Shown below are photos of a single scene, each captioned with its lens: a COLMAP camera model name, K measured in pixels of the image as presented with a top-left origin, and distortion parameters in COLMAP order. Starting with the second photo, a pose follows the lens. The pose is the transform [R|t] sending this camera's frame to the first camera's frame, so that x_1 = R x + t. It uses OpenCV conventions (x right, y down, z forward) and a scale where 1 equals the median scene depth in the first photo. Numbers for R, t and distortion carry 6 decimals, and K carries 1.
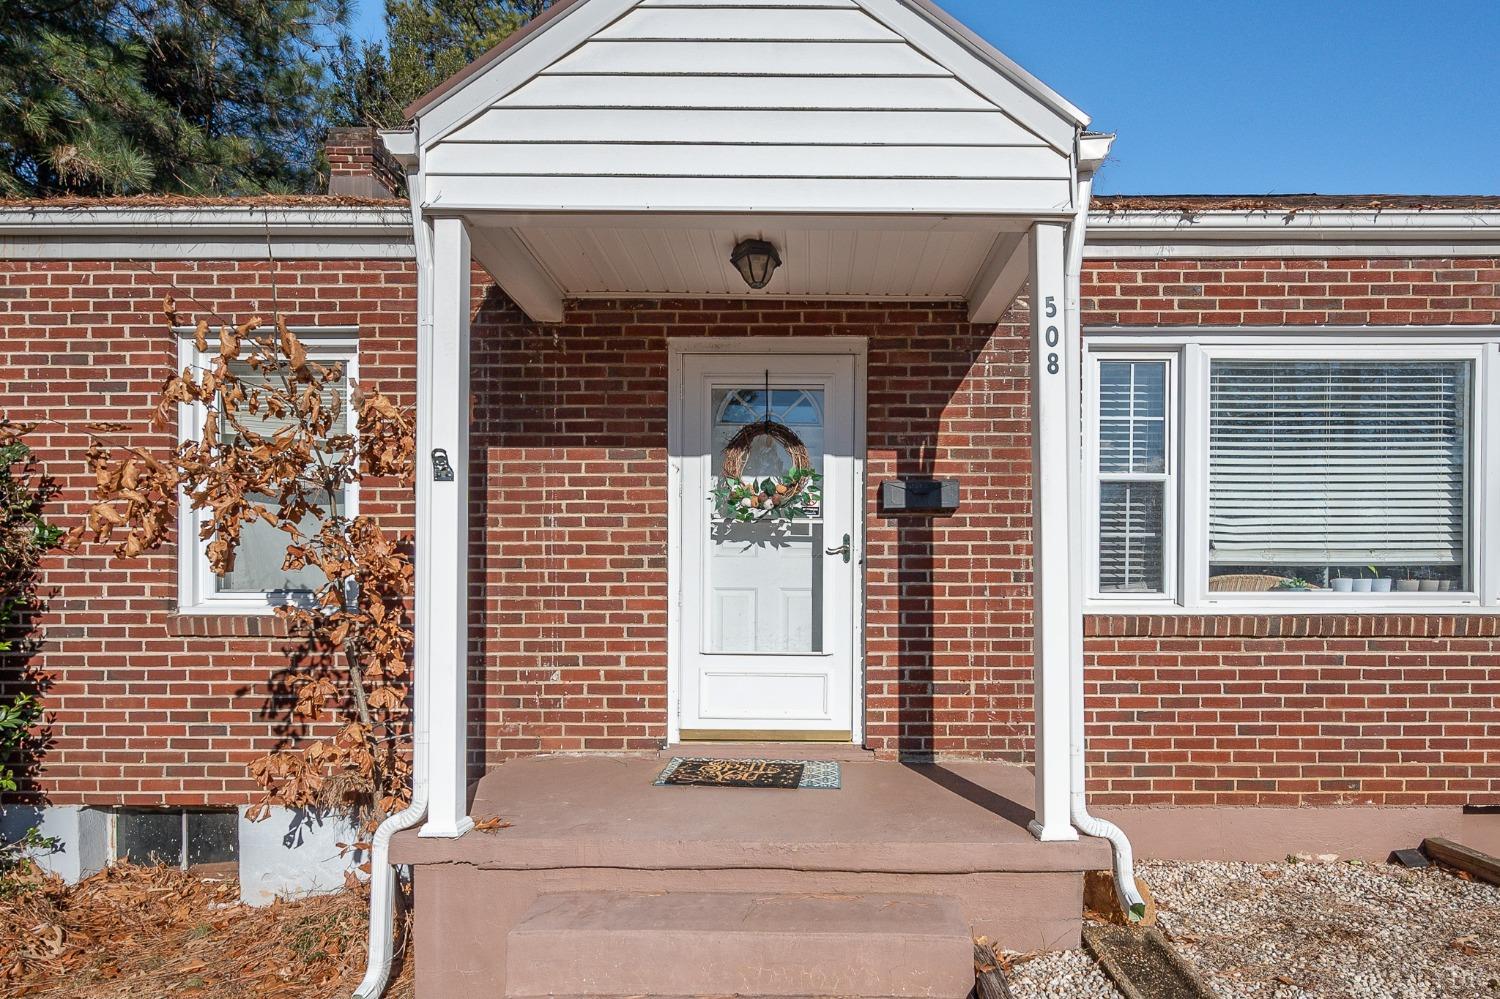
lens RADIAL K [[705.0, 0, 749.6], [0, 705.0, 506.6], [0, 0, 1]] dist [-0.000562, -0.000361]
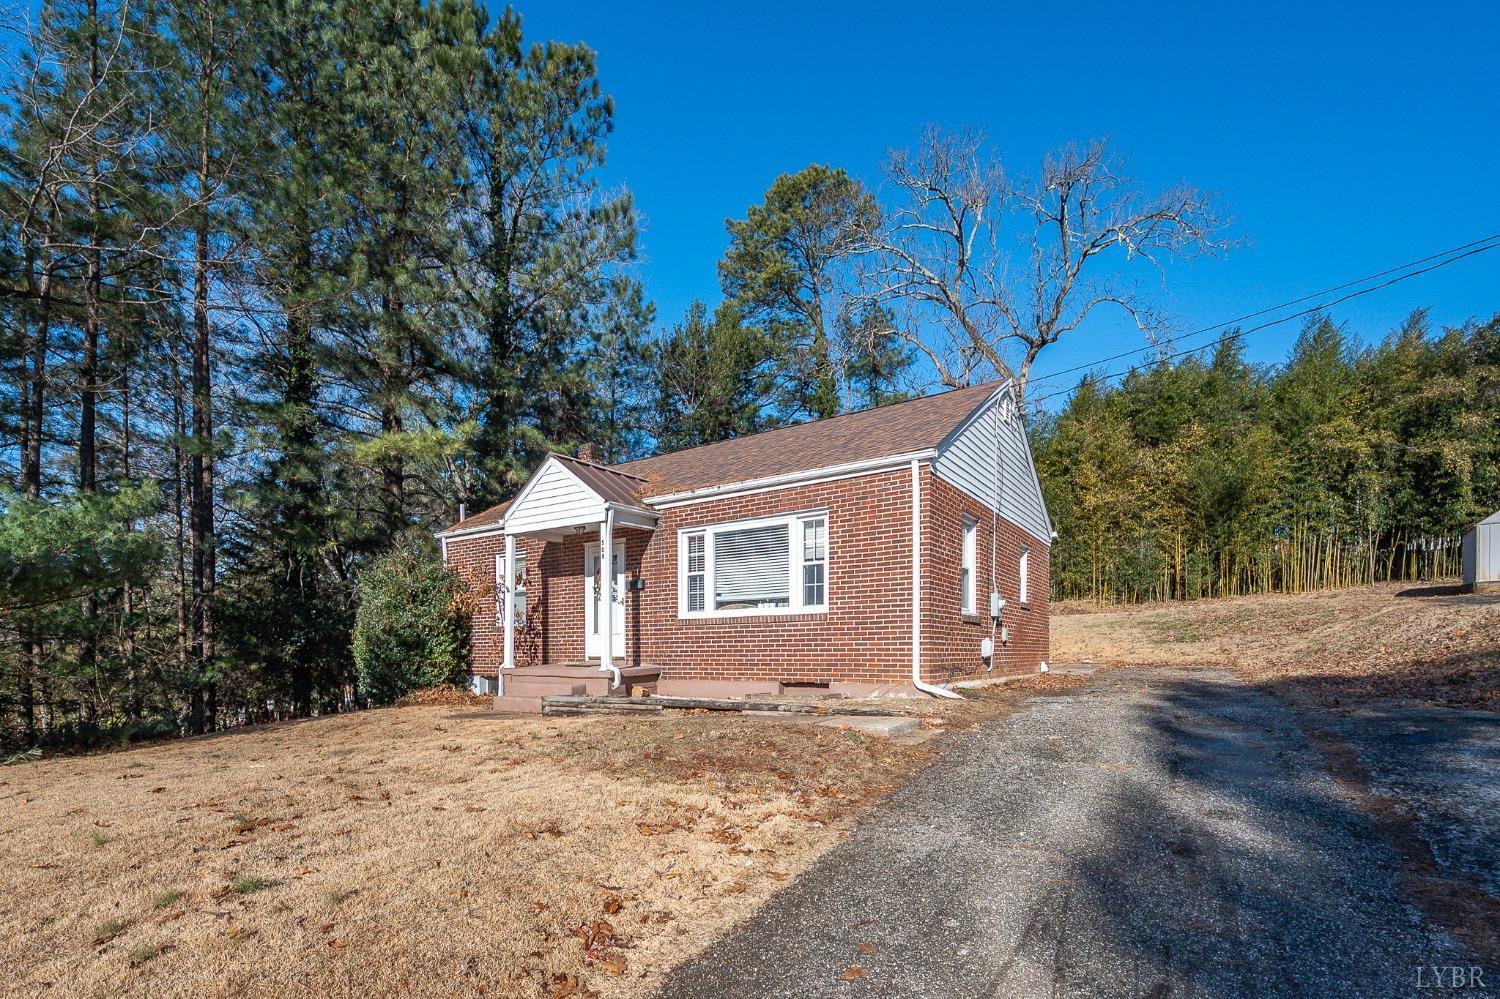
lens RADIAL K [[594.9, 0, 750.0], [0, 594.9, 499.5], [0, 0, 1]] dist [0.000438, 0.000166]
pose [[0.855546, -0.134574, -0.499931, 2.168596], [0.080546, 0.988467, -0.128241, -0.009524], [0.511423, 0.069449, 0.856518, -1.168999]]
